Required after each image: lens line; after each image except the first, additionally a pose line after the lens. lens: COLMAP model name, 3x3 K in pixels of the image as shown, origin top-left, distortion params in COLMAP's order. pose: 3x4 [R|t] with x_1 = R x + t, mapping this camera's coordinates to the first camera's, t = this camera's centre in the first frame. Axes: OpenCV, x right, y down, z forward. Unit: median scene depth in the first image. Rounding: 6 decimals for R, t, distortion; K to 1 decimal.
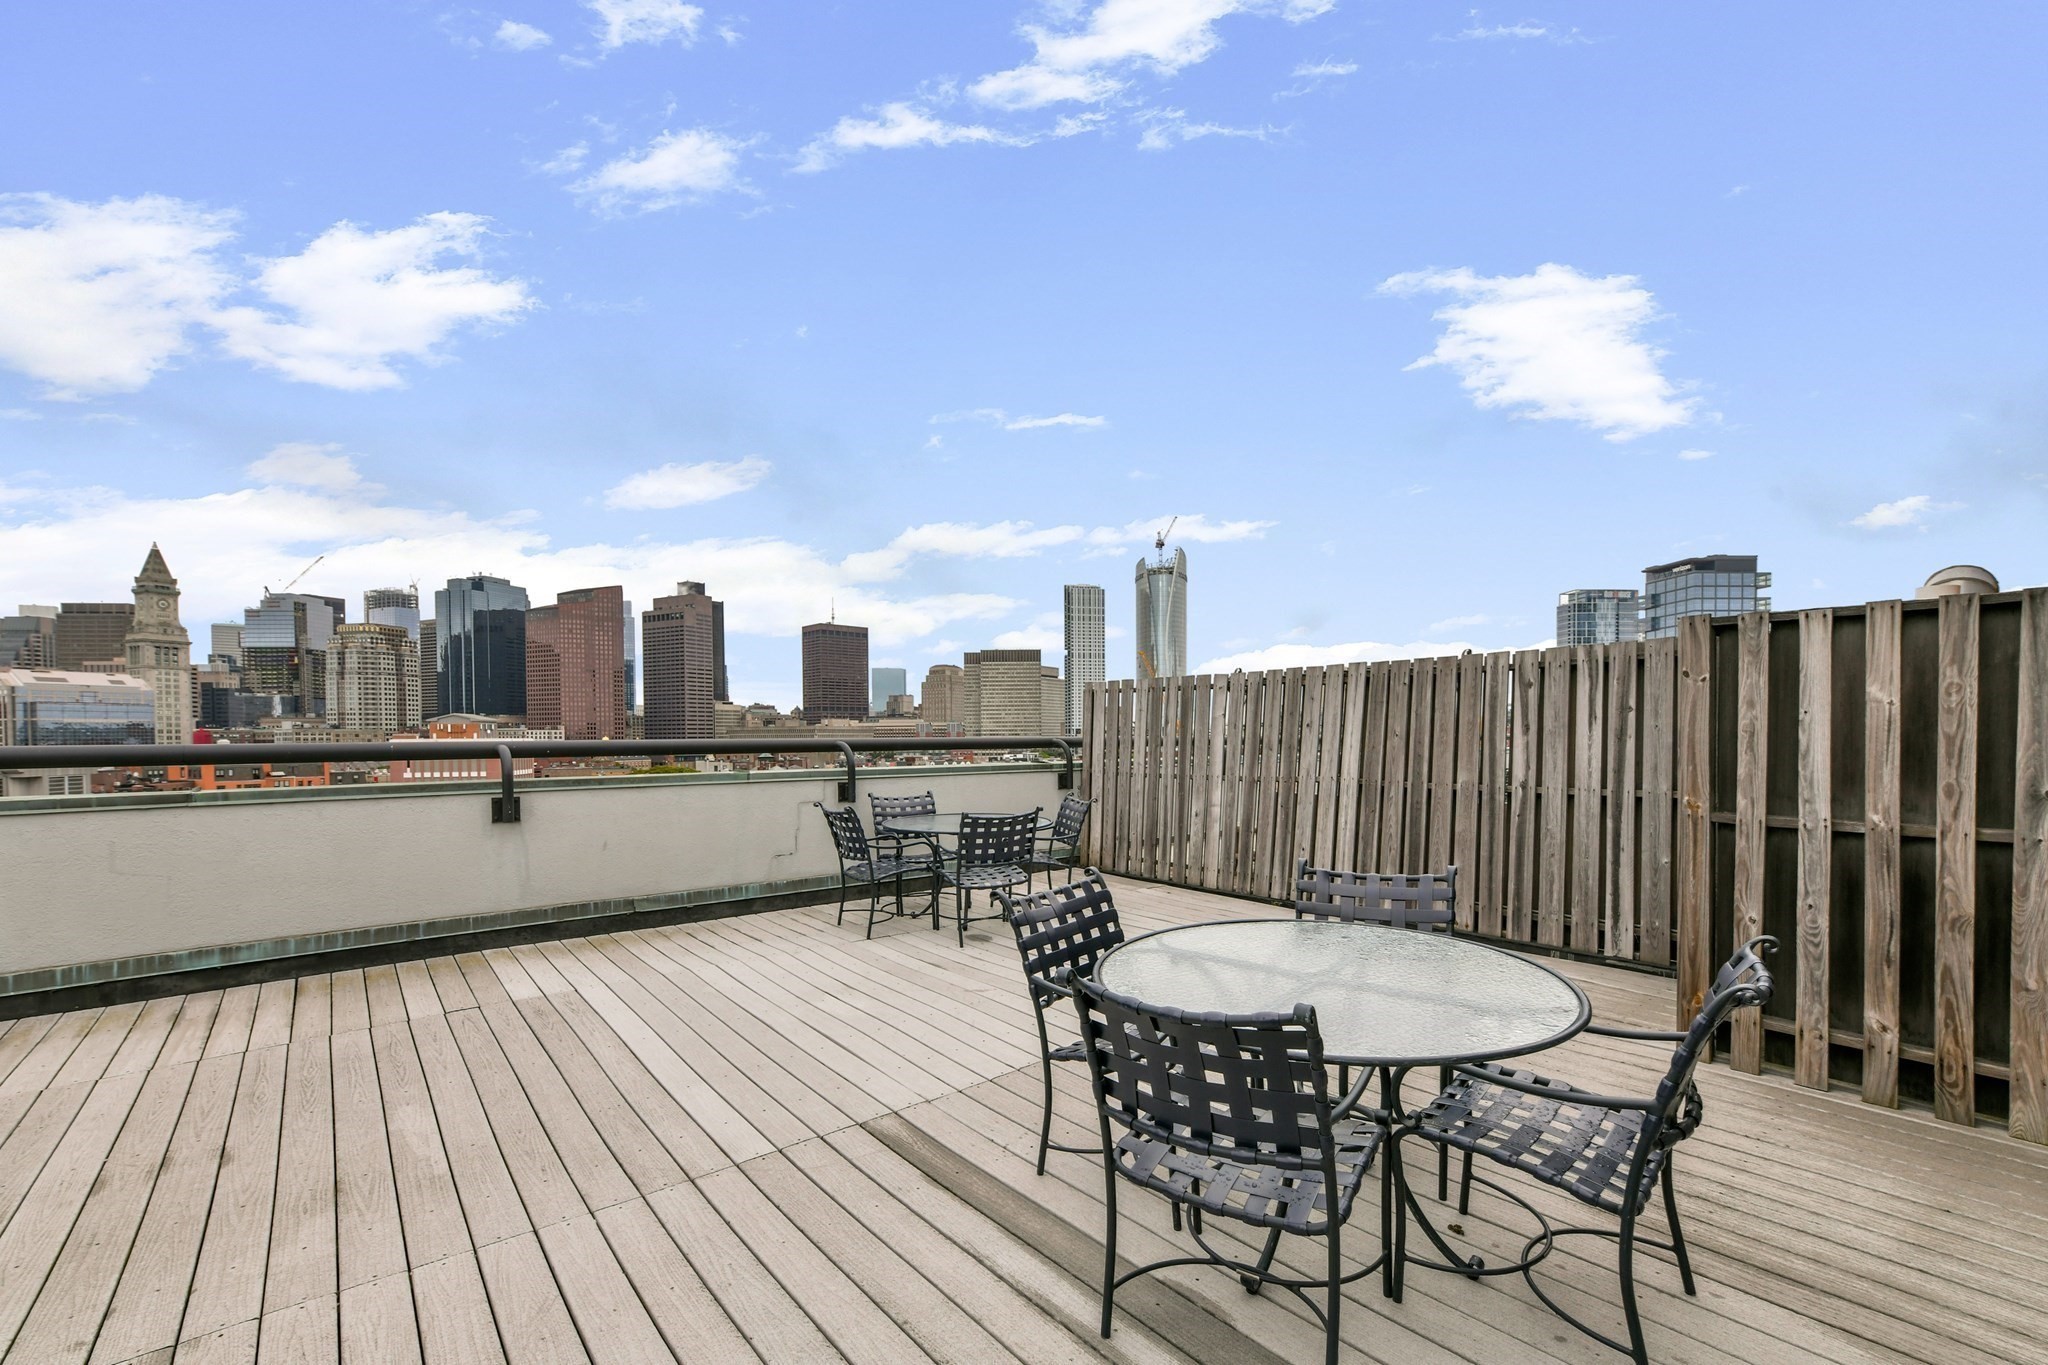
lens RADIAL K [[840.0, 0, 1044.2], [0, 840.0, 705.9], [0, 0, 1]] dist [0.010201, 0.001098]
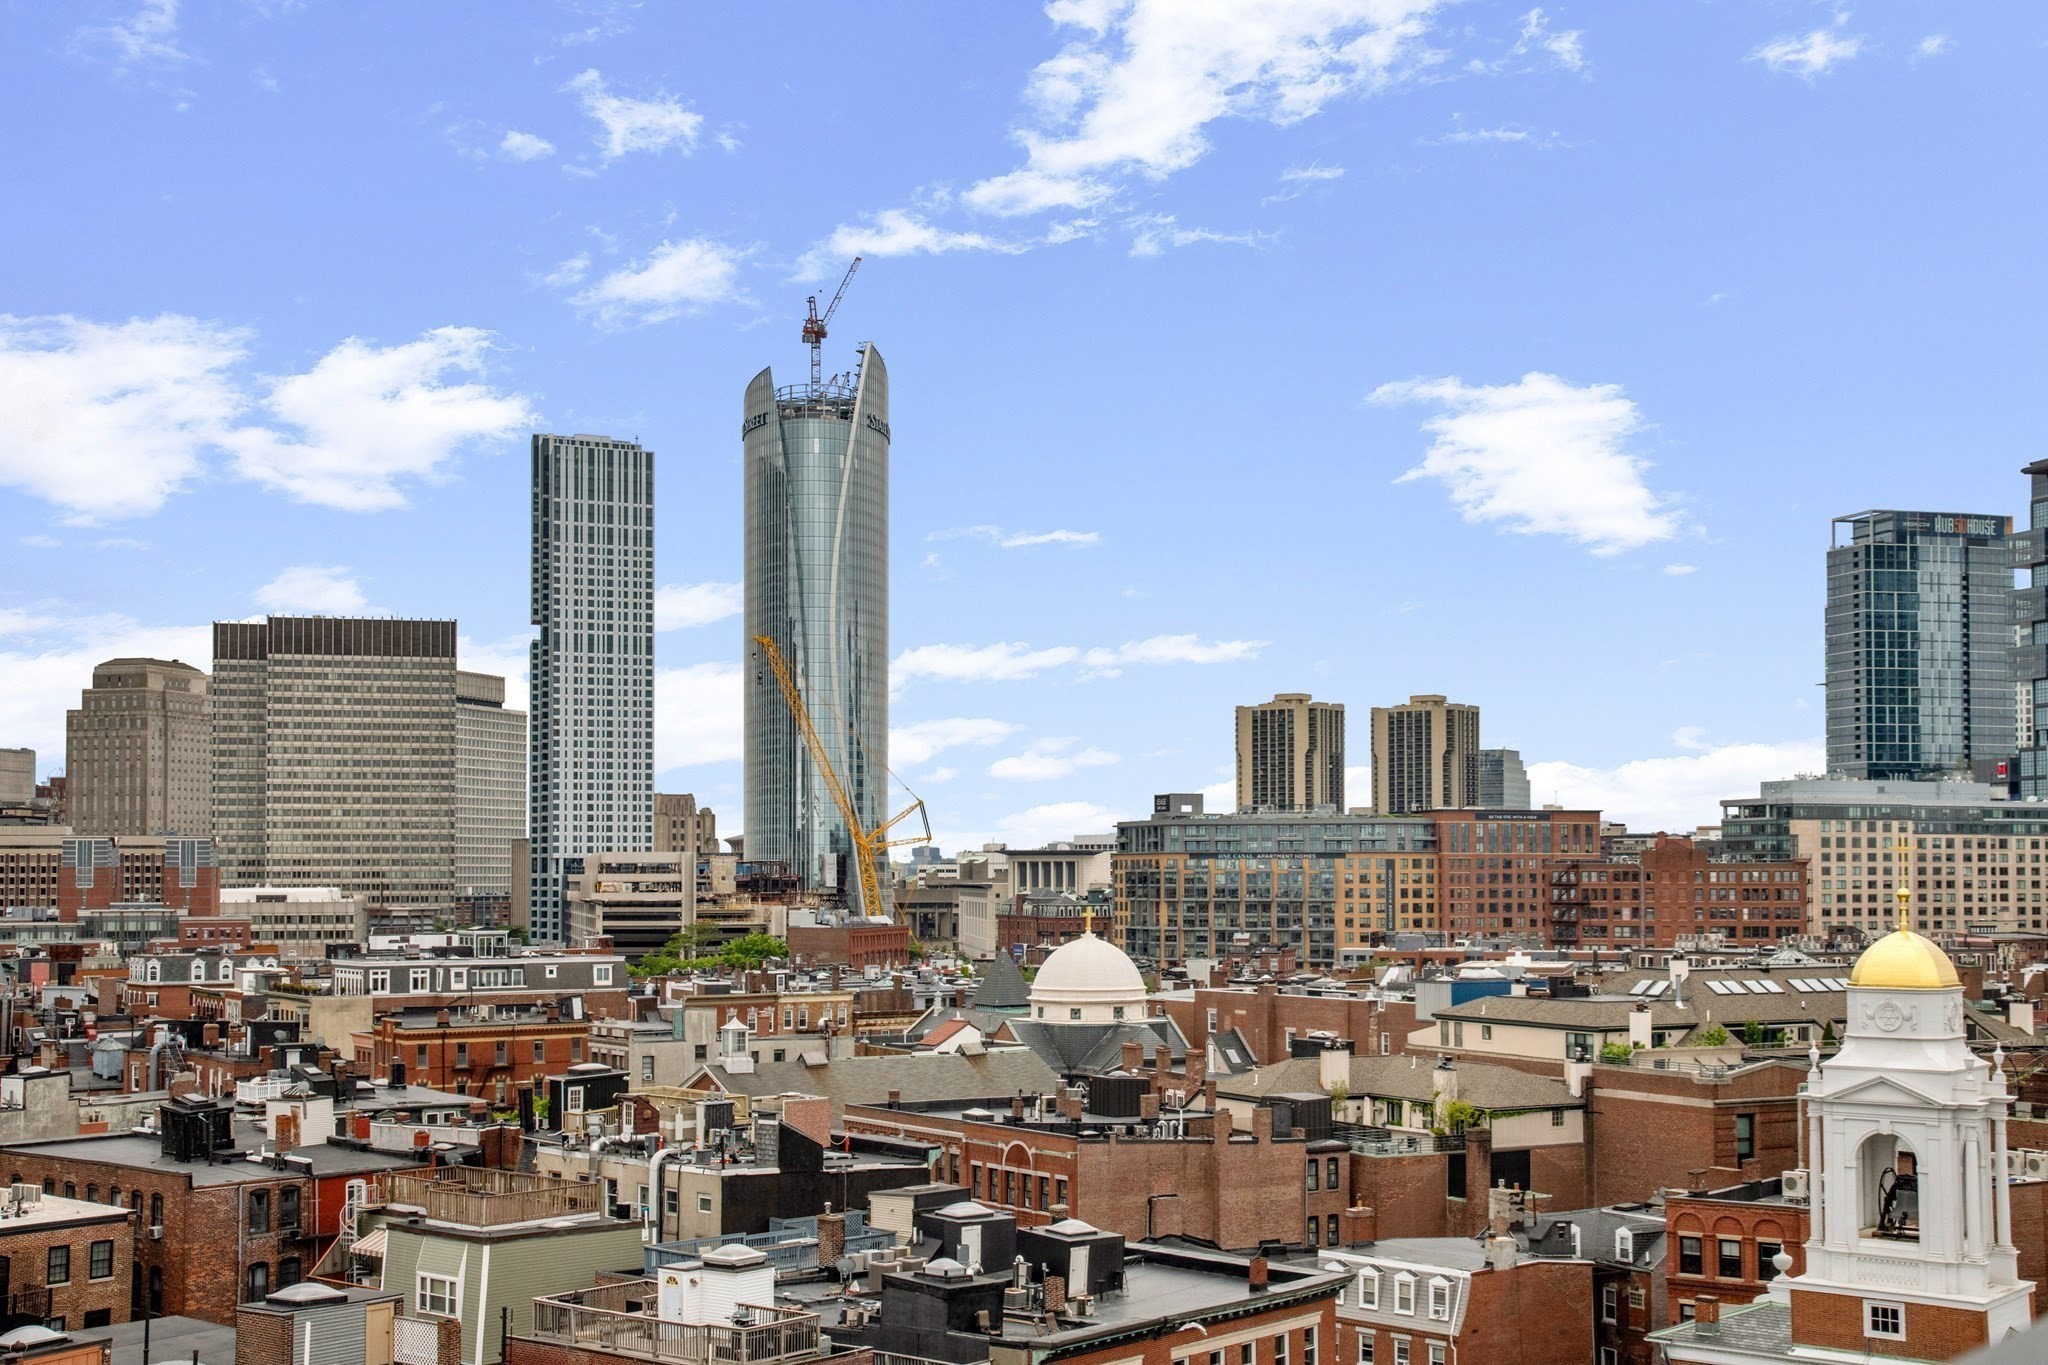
lens RADIAL K [[2388.8, 0, 1023.7], [0, 2388.8, 681.0], [0, 0, 1]] dist [0.001049, 0.000000]
pose [[0.976457, 0.010083, 0.215475, -0.605064], [0.000894, 0.998709, -0.050785, -0.037755], [-0.215709, 0.049782, 0.975188, -1.650777]]
